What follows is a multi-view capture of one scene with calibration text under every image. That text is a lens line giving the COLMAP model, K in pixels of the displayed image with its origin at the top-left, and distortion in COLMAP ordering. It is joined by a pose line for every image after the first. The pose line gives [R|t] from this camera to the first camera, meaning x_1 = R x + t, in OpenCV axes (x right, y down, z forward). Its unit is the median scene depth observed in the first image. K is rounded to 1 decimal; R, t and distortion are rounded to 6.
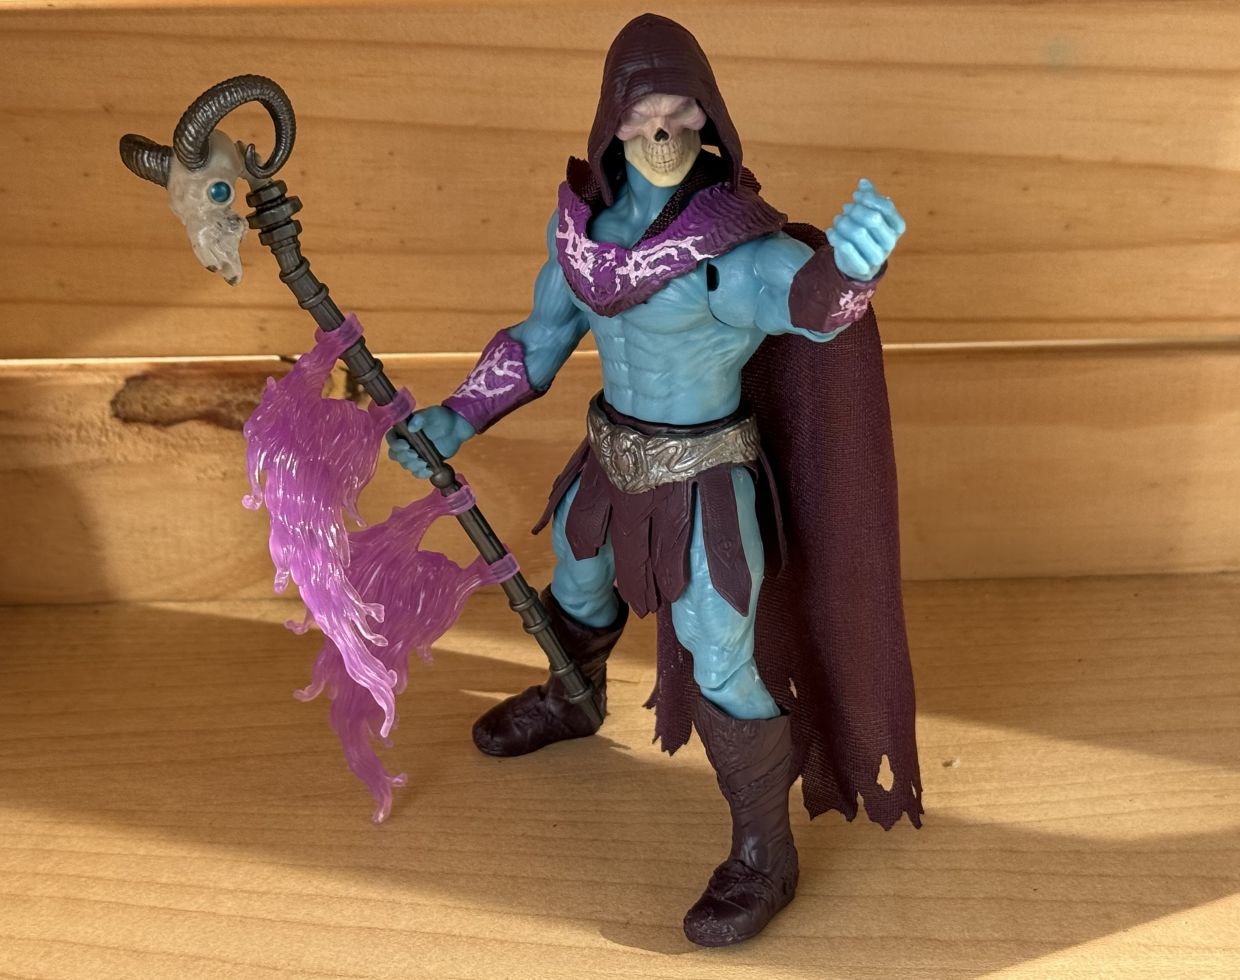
lens RADIAL K [[2237.6, 0, 640.4], [0, 2237.6, 481.4], [0, 0, 1]] dist [0.125535, 0.000000]
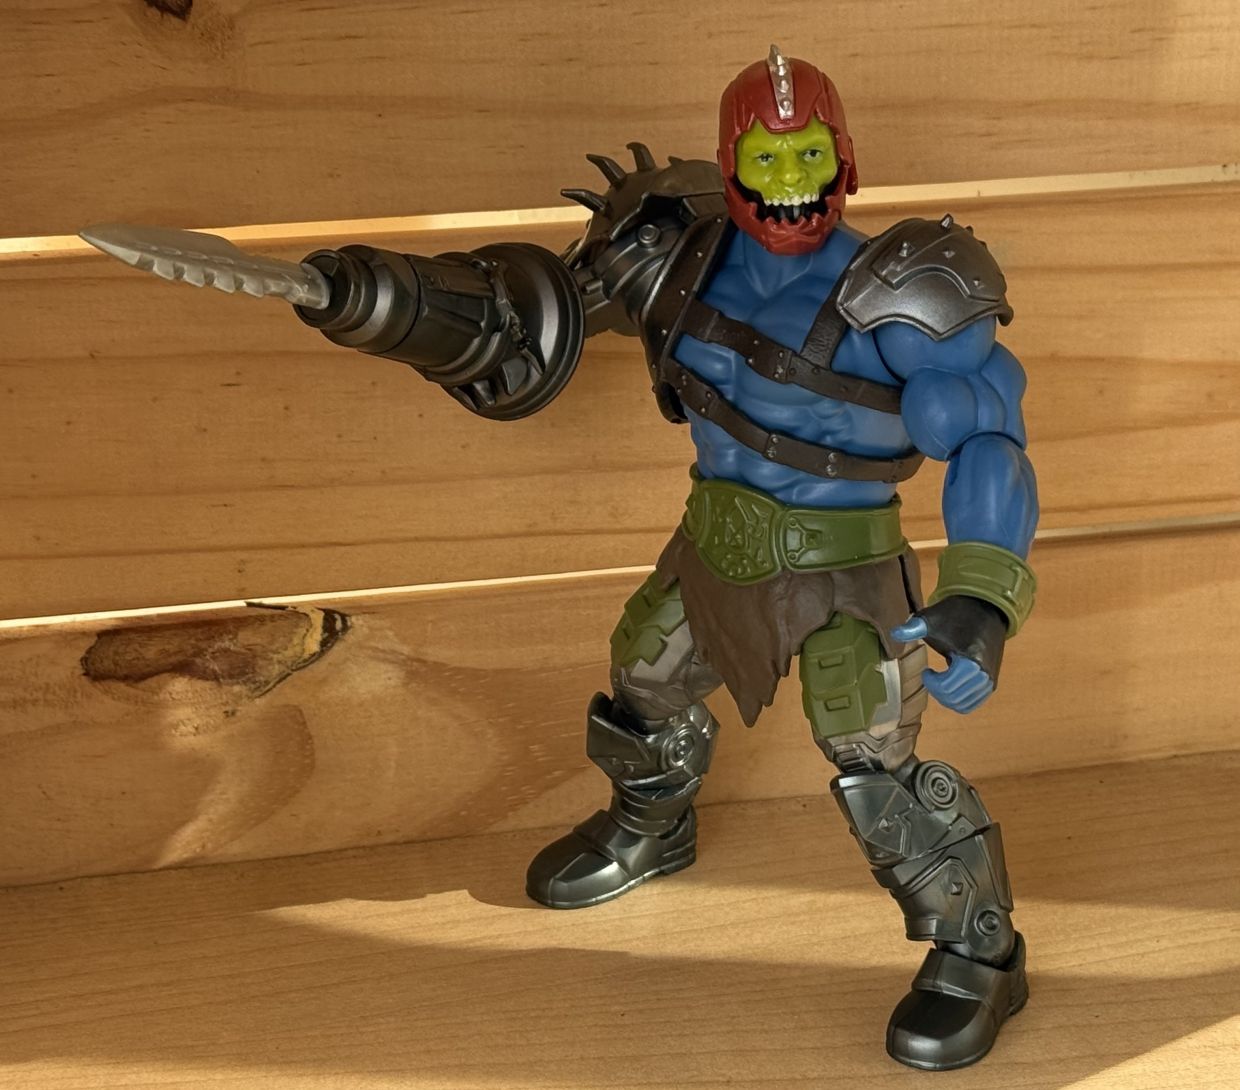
lens RADIAL K [[2923.2, 0, 635.8], [0, 2923.2, 591.0], [0, 0, 1]] dist [0.137843, 0.000000]
pose [[0.980147, -0.068095, 0.186213, -0.247808], [0.092562, 0.987699, -0.126024, 0.123353], [-0.175341, 0.140758, 0.974393, -0.291486]]
